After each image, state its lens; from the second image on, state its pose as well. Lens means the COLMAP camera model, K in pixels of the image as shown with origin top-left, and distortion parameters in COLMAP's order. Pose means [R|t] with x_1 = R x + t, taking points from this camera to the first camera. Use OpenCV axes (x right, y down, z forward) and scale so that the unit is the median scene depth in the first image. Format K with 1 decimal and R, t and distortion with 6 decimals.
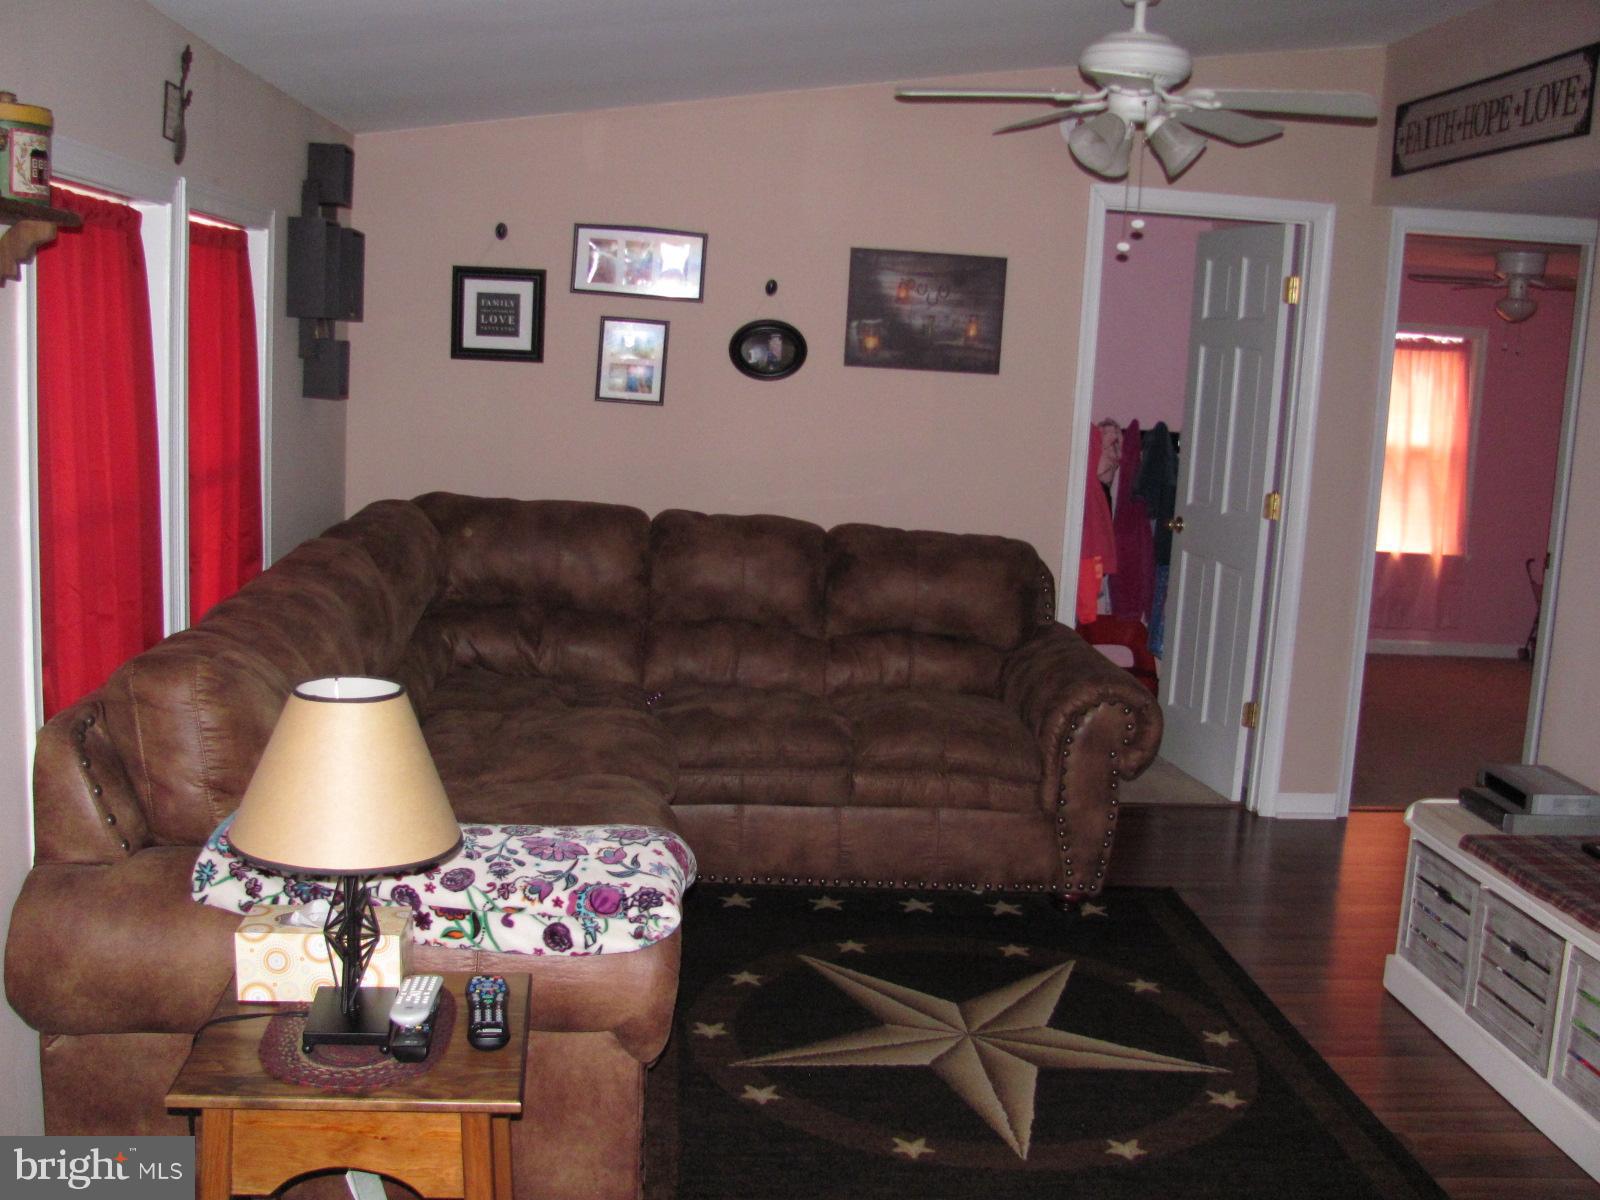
lens RADIAL K [[1675.7, 0, 780.8], [0, 1675.7, 607.2], [0, 0, 1]] dist [-0.225246, 0.284620]
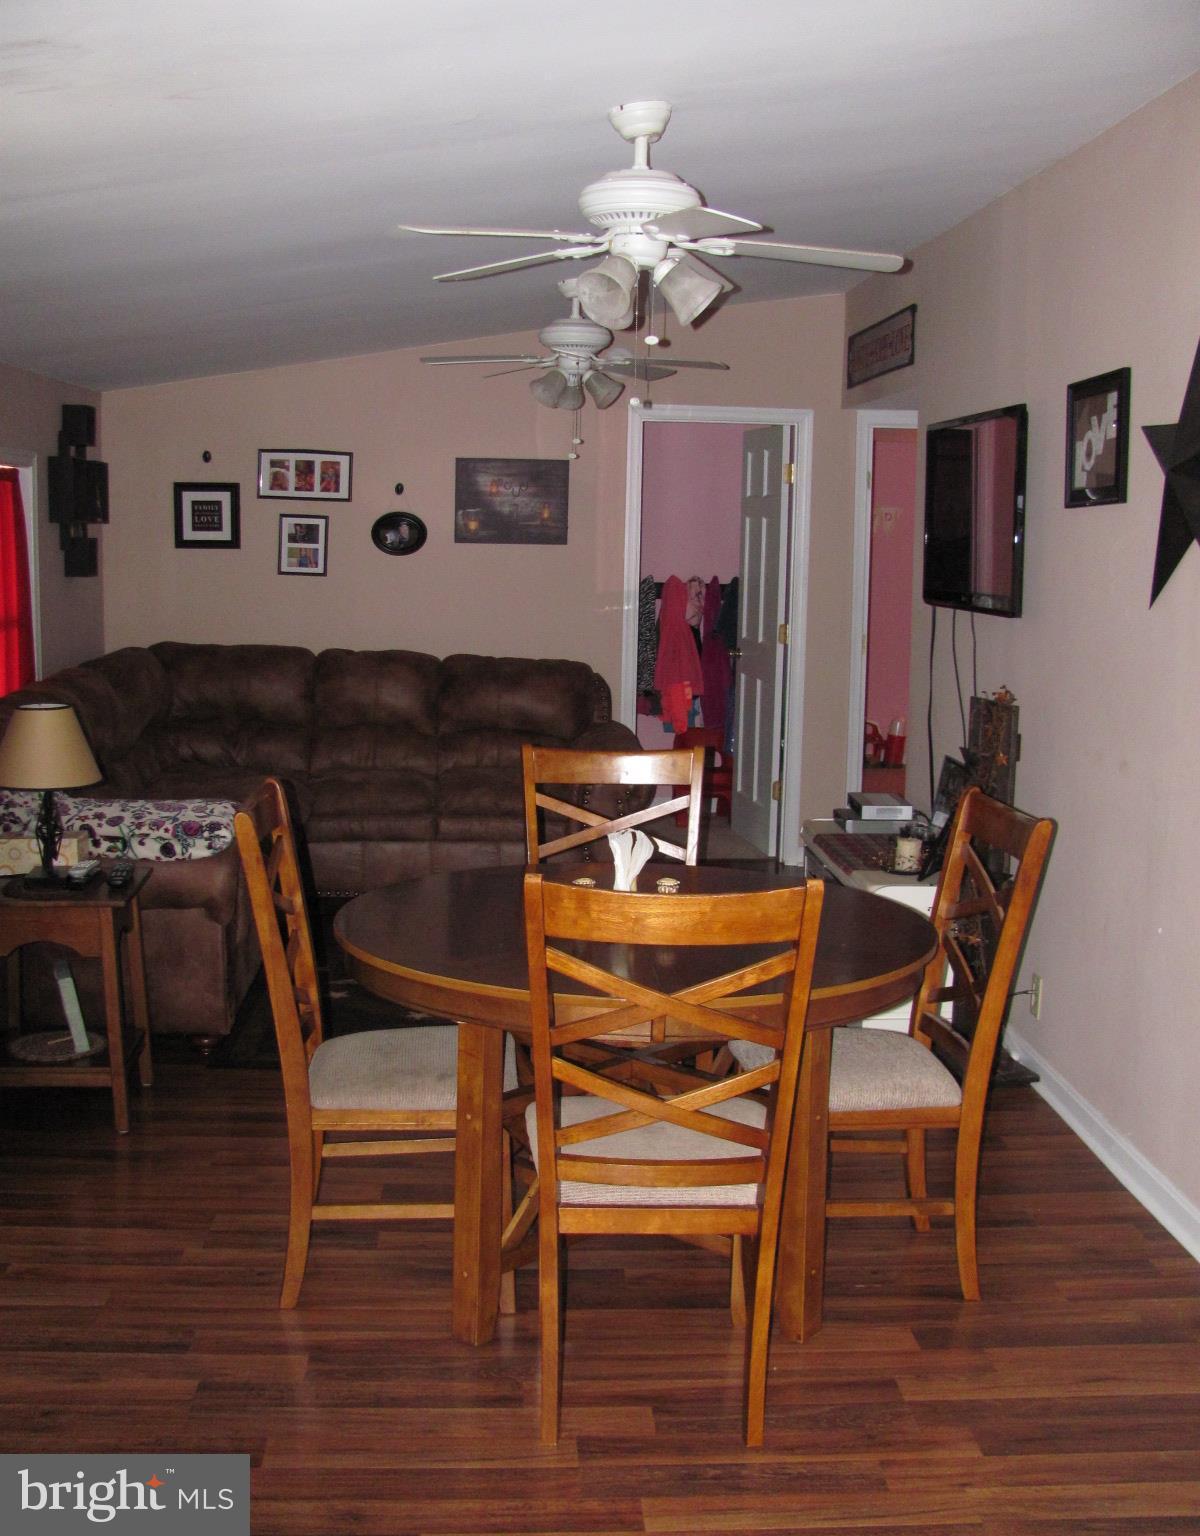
lens RADIAL K [[1680.1, 0, 600.0], [0, 1680.1, 768.0], [0, 0, 1]] dist [-0.225854, 0.283021]
pose [[0.999395, -0.031228, -0.015324, 0.208062], [0.030982, 0.999391, -0.016052, 0.082691], [0.015816, 0.015567, 0.999754, -0.465599]]
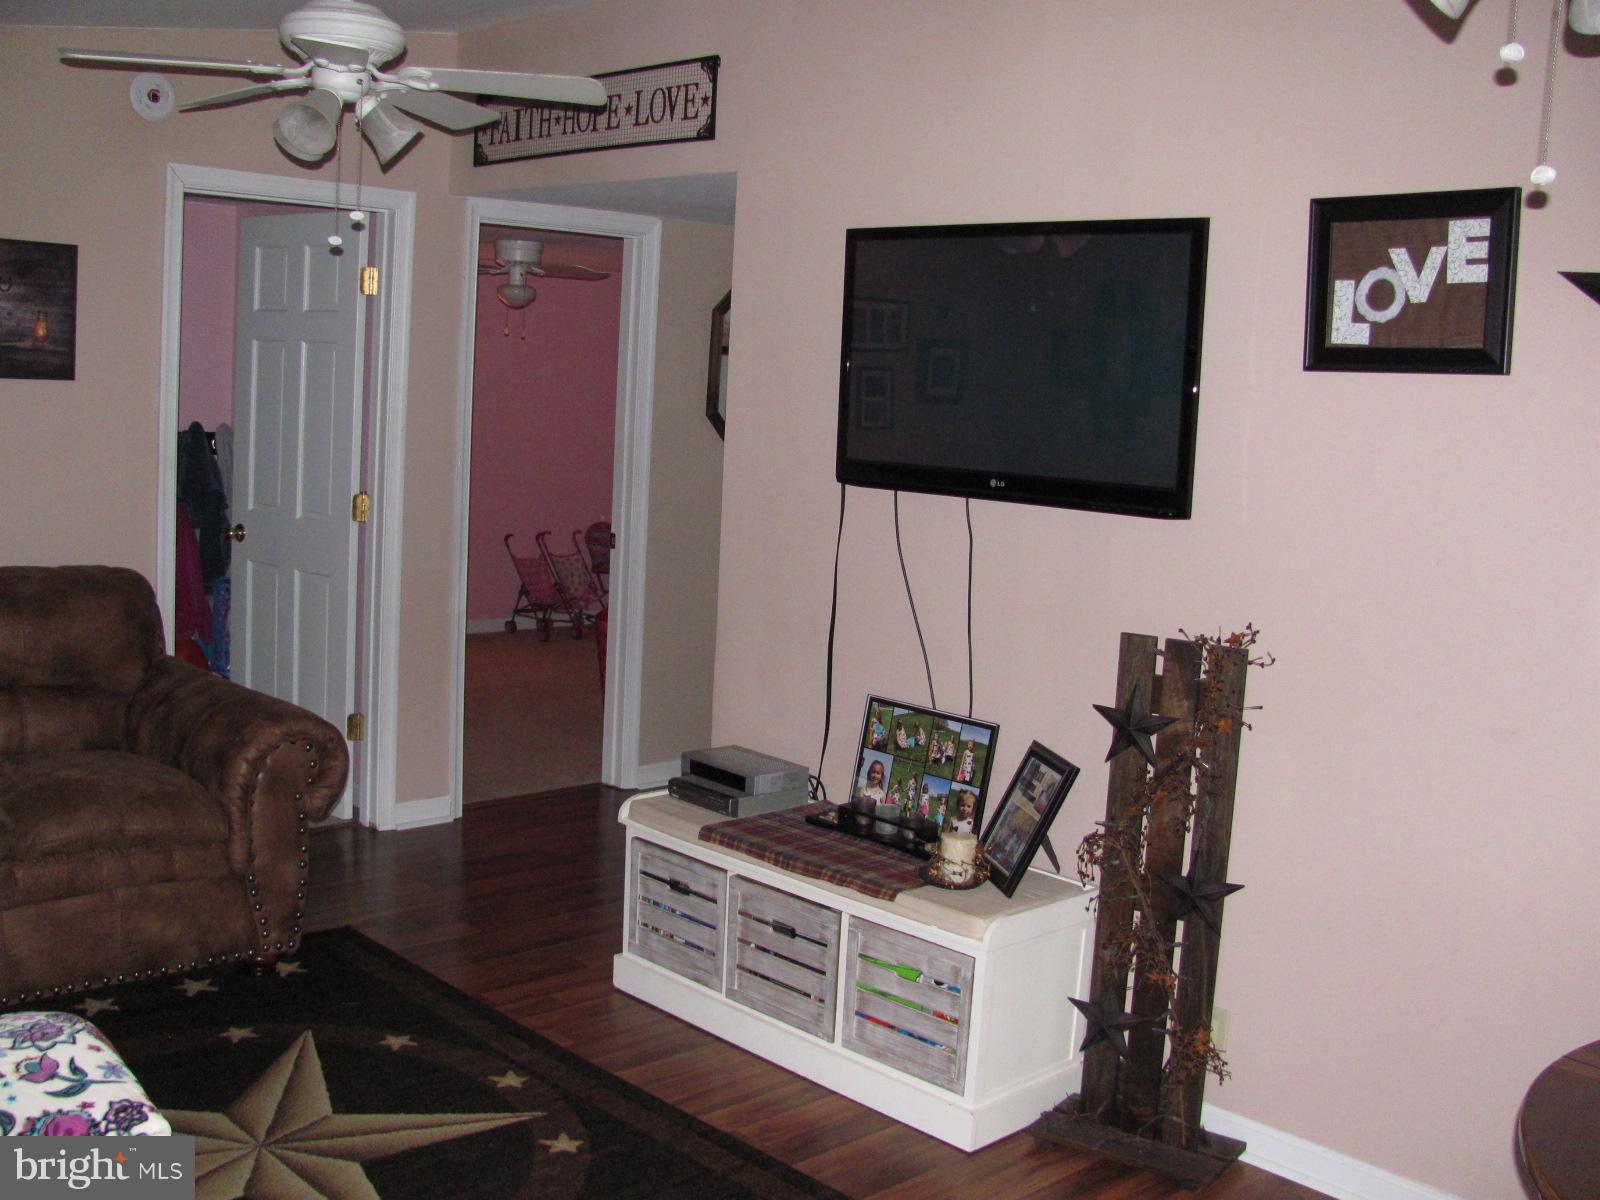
lens RADIAL K [[1675.7, 0, 780.8], [0, 1675.7, 607.2], [0, 0, 1]] dist [-0.225246, 0.284620]
pose [[0.769312, -0.096414, 0.631557, -0.156405], [0.087643, 0.995128, 0.045158, -0.032525], [-0.632833, 0.020612, 0.774014, 0.132740]]
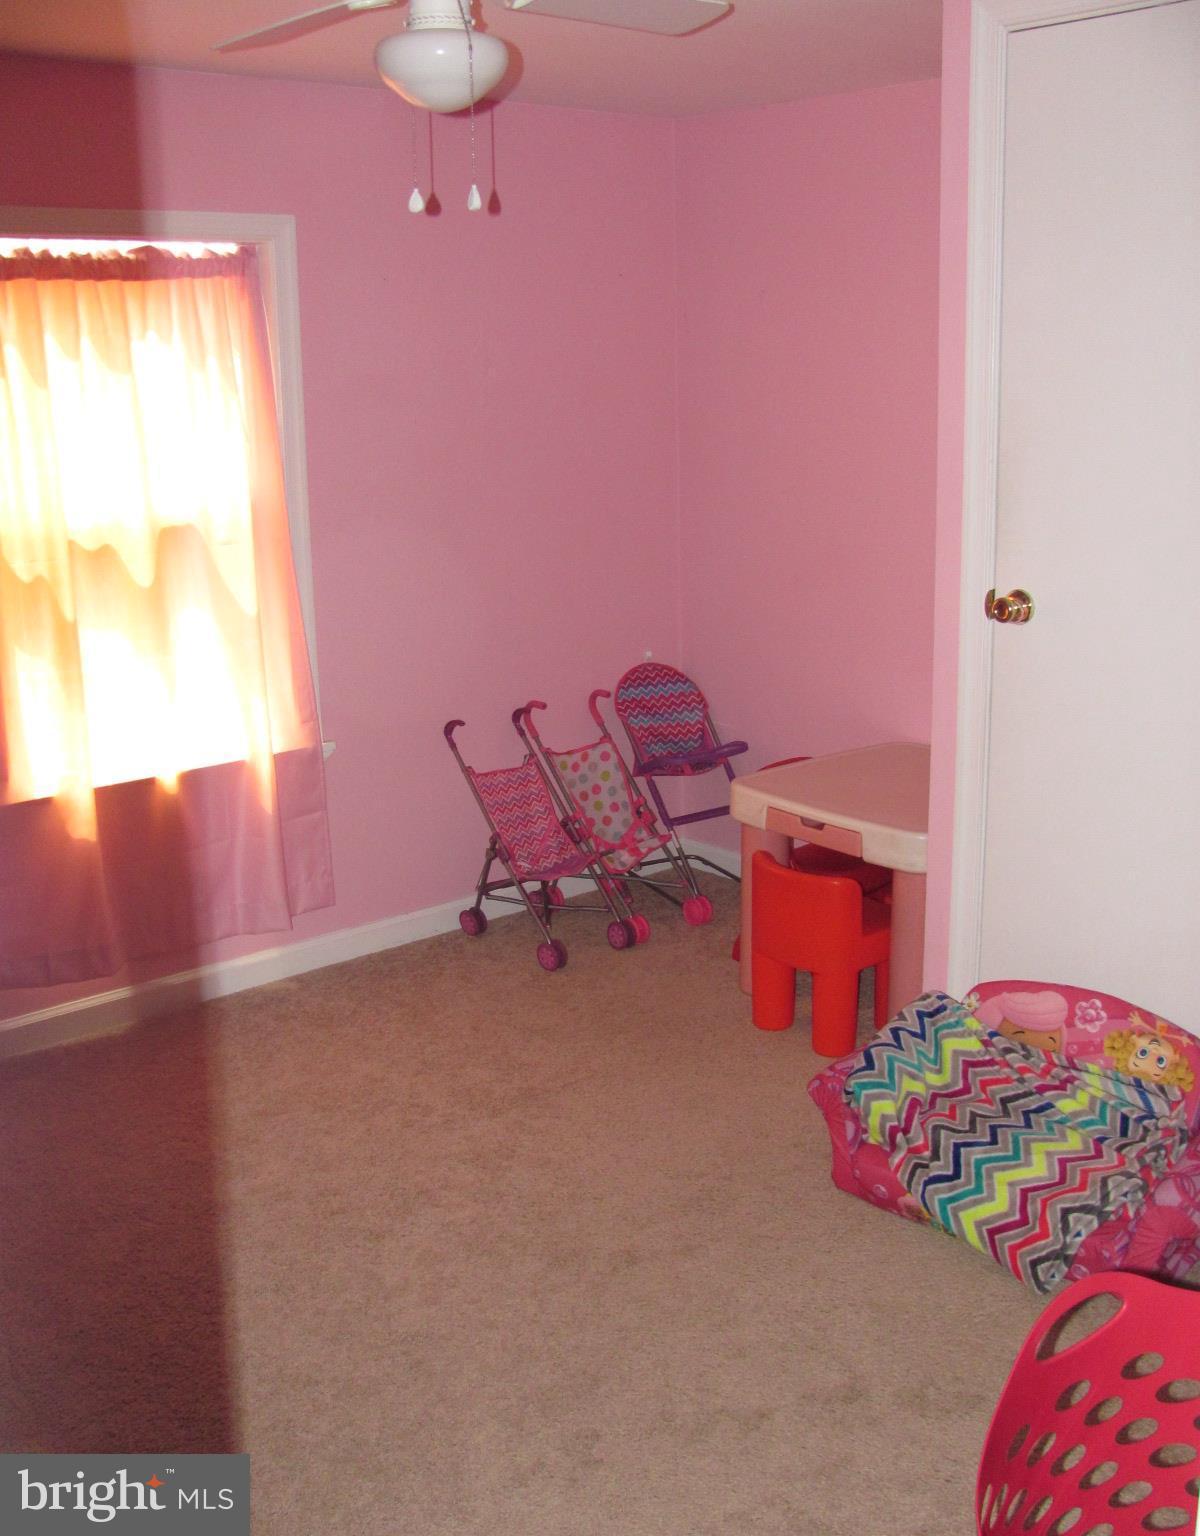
lens RADIAL K [[1680.1, 0, 600.0], [0, 1680.1, 768.0], [0, 0, 1]] dist [-0.225854, 0.283021]
pose [[0.796032, -0.210461, 0.567485, 0.443696], [0.157429, 0.977322, 0.141623, -0.153322], [-0.584422, -0.023398, 0.811113, 1.165945]]
